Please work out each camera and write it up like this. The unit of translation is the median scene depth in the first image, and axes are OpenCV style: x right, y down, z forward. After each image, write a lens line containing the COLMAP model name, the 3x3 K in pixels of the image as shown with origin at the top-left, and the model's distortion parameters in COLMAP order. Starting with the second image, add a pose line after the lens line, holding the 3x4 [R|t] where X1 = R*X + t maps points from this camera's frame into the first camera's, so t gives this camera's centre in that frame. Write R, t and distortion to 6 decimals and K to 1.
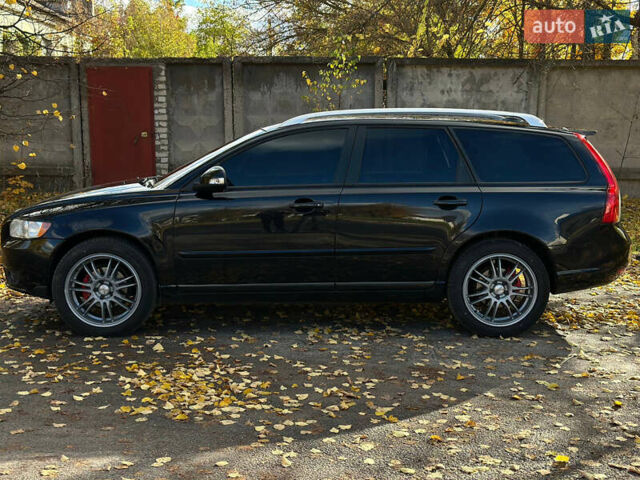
lens RADIAL K [[870.6, 0, 320.9], [0, 870.6, 238.7], [0, 0, 1]] dist [0.138397, -0.102727]
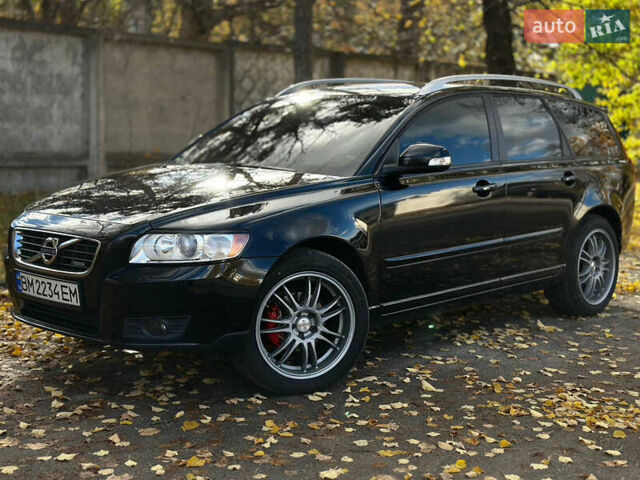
lens RADIAL K [[955.9, 0, 333.1], [0, 955.9, 250.0], [0, 0, 1]] dist [0.152276, -0.132897]
pose [[0.696923, -0.089916, 0.711487, -0.742303], [0.080653, 0.995642, 0.046825, -0.032888], [-0.712596, 0.024750, 0.701137, 0.445193]]
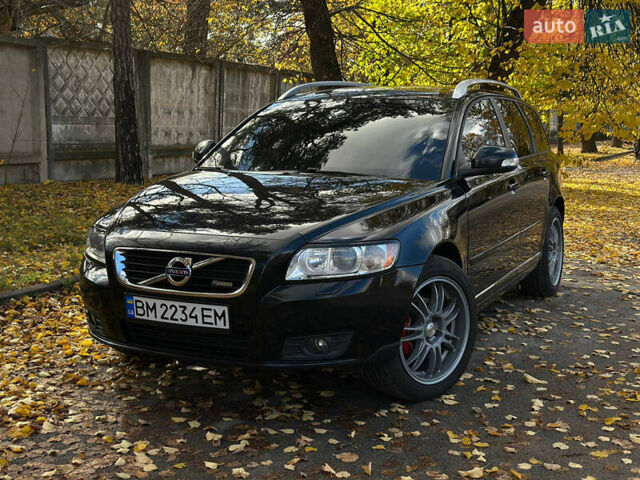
lens RADIAL K [[870.5, 0, 326.3], [0, 870.5, 240.1], [0, 0, 1]] dist [0.134063, -0.054598]
pose [[0.455268, -0.125965, 0.881399, -0.860408], [0.111256, 0.990231, 0.084052, -0.076765], [-0.883376, 0.059794, 0.464835, 0.731415]]
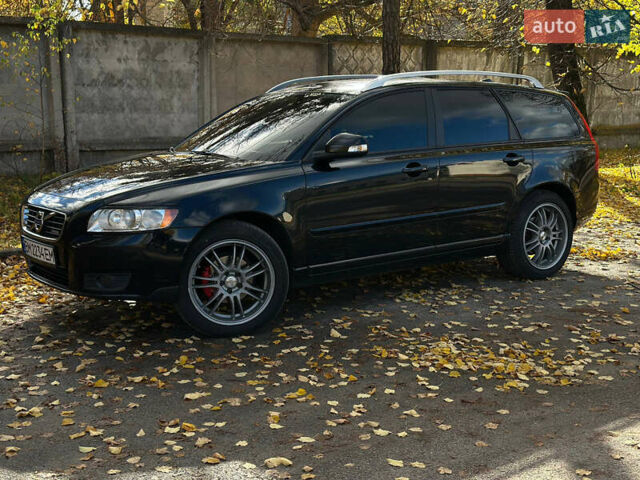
lens RADIAL K [[870.5, 0, 326.3], [0, 870.5, 240.1], [0, 0, 1]] dist [0.134063, -0.054598]
pose [[0.812902, -0.102229, 0.573358, -0.640990], [0.085427, 0.994756, 0.056247, -0.022064], [-0.576101, 0.003256, 0.817372, 0.243533]]
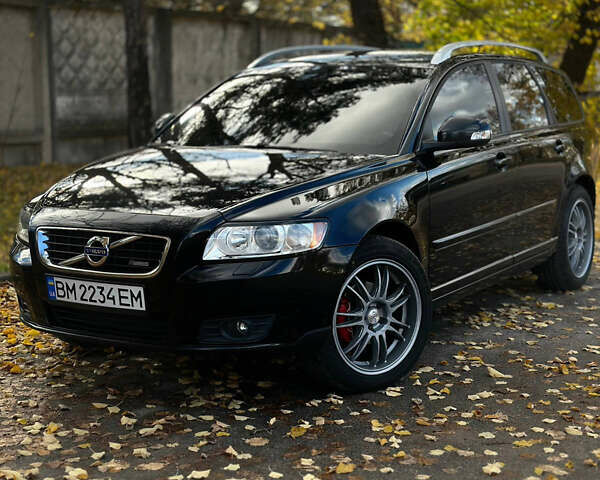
lens RADIAL K [[1084.9, 0, 306.0], [0, 1084.9, 241.2], [0, 0, 1]] dist [0.110590, 0.134329]
pose [[0.543732, -0.129773, 0.829165, -0.902263], [0.118842, 0.989923, 0.077002, -0.061643], [-0.830802, 0.056671, 0.553675, 0.585152]]
